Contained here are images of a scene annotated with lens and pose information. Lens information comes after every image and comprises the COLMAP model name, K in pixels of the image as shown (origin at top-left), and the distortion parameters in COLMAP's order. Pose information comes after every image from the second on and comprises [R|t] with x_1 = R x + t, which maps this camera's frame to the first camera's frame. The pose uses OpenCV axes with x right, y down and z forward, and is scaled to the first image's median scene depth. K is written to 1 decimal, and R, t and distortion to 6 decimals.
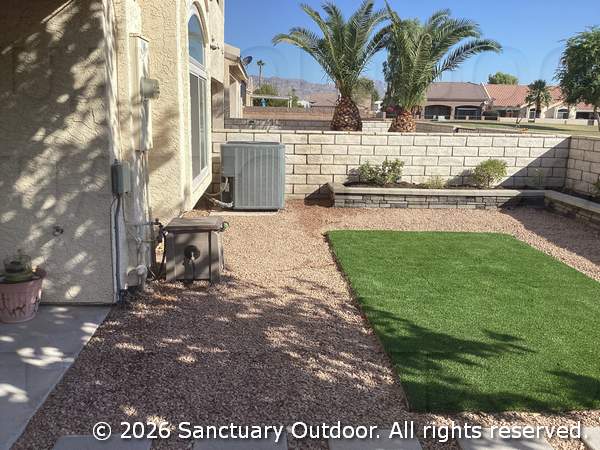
lens RADIAL K [[540.0, 0, 300.0], [0, 540.0, 225.0], [0, 0, 1]] dist [0.115574, -0.204569]
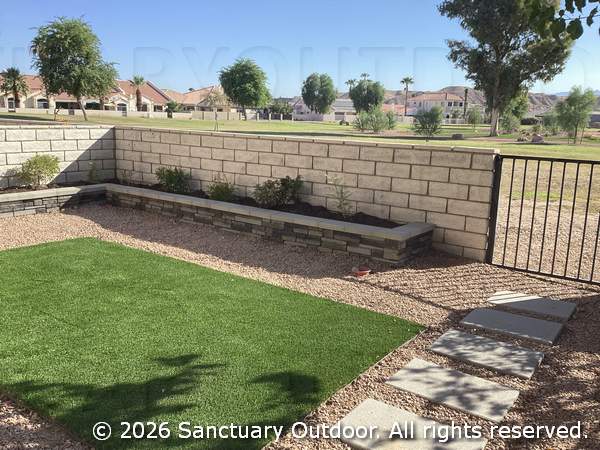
lens RADIAL K [[540.0, 0, 300.0], [0, 540.0, 225.0], [0, 0, 1]] dist [0.115574, -0.204569]
pose [[0.641130, -0.160234, 0.750518, -0.059469], [0.146772, 0.985509, 0.085024, -0.023360], [-0.753267, 0.055644, 0.655357, 0.120165]]
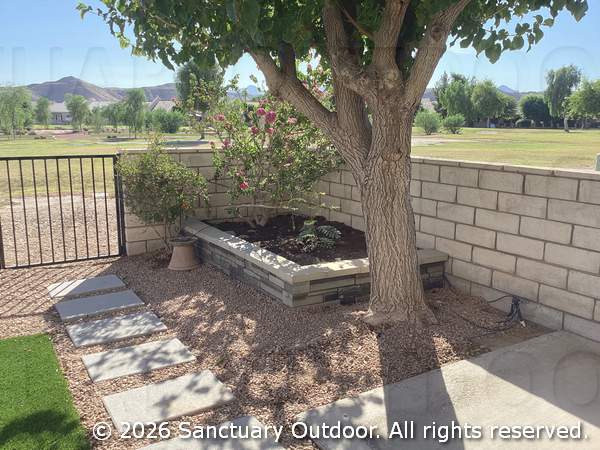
lens RADIAL K [[540.0, 0, 300.0], [0, 540.0, 225.0], [0, 0, 1]] dist [0.115574, -0.204569]
pose [[-0.462895, -0.195346, 0.864620, -0.136547], [0.162215, 0.940274, 0.299284, -0.071705], [-0.871444, 0.278791, -0.403560, 0.317076]]
